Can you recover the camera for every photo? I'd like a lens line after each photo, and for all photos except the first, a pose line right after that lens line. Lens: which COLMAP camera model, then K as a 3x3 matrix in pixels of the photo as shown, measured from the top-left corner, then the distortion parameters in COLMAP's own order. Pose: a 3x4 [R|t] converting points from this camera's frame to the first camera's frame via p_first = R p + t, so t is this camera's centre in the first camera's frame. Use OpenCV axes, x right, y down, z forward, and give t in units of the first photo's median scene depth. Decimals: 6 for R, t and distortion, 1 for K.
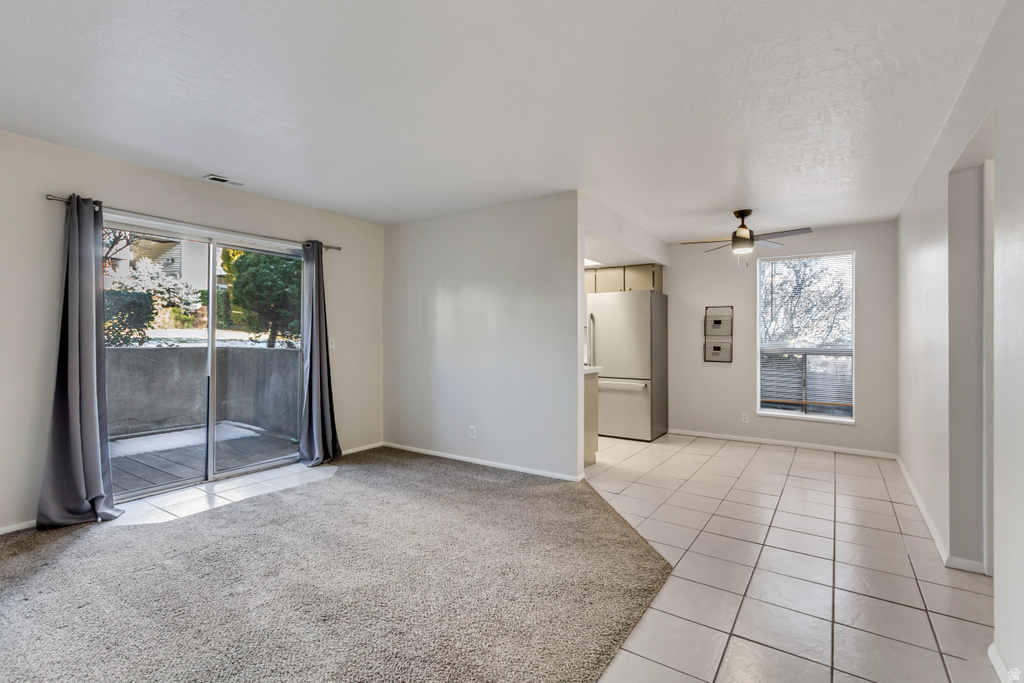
lens RADIAL K [[481.8, 0, 510.5], [0, 481.8, 335.9], [0, 0, 1]] dist [0.012088, 0.000191]
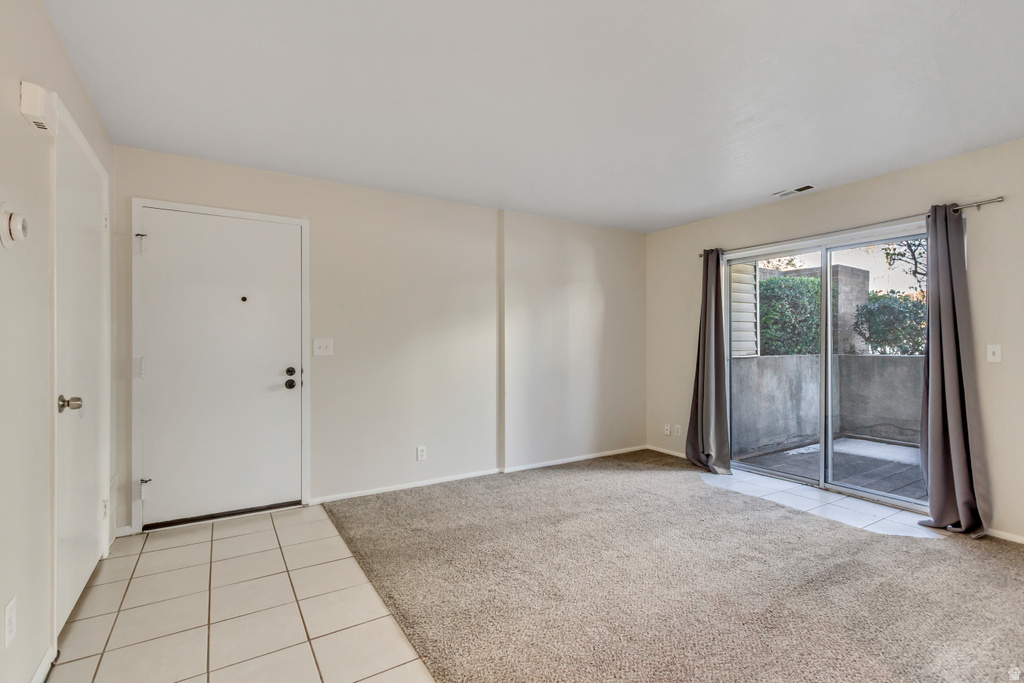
lens RADIAL K [[481.8, 0, 514.2], [0, 481.8, 344.7], [0, 0, 1]] dist [0.012088, 0.000191]
pose [[-0.400842, -0.000422, -0.916147, 0.627128], [0.000683, 0.999999, -0.000759, 0.005261], [0.916147, -0.000929, -0.400841, 0.934293]]
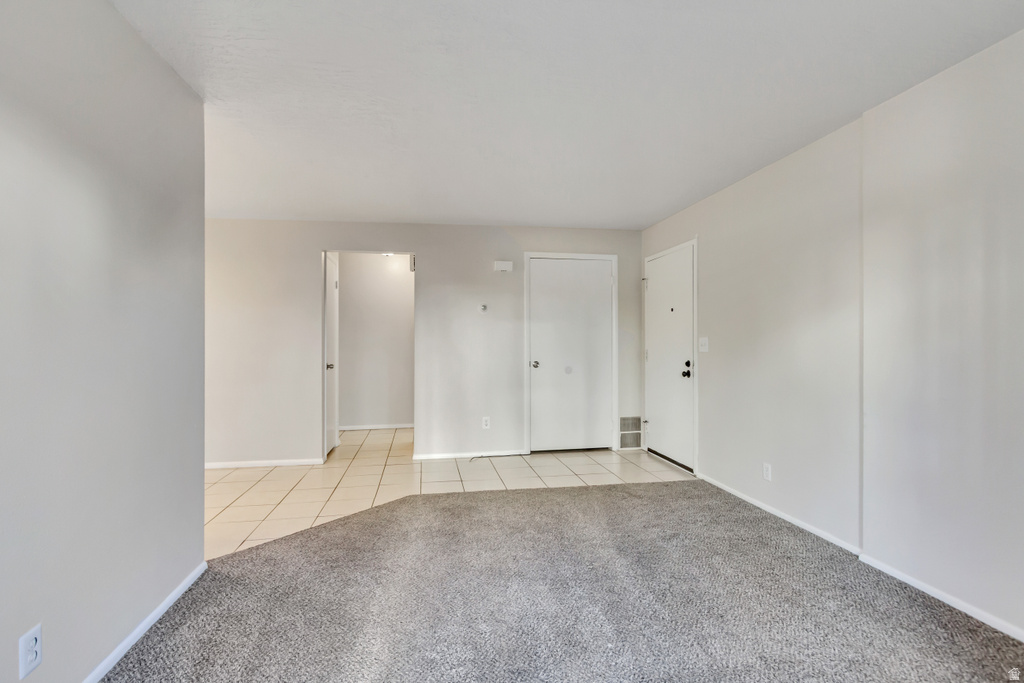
lens RADIAL K [[481.8, 0, 517.8], [0, 481.8, 345.2], [0, 0, 1]] dist [0.012088, 0.000191]
pose [[-0.711131, -0.001848, 0.703057, -0.672647], [0.001054, 0.999993, 0.003695, 0.005798], [-0.703059, 0.003369, -0.711124, 1.314269]]
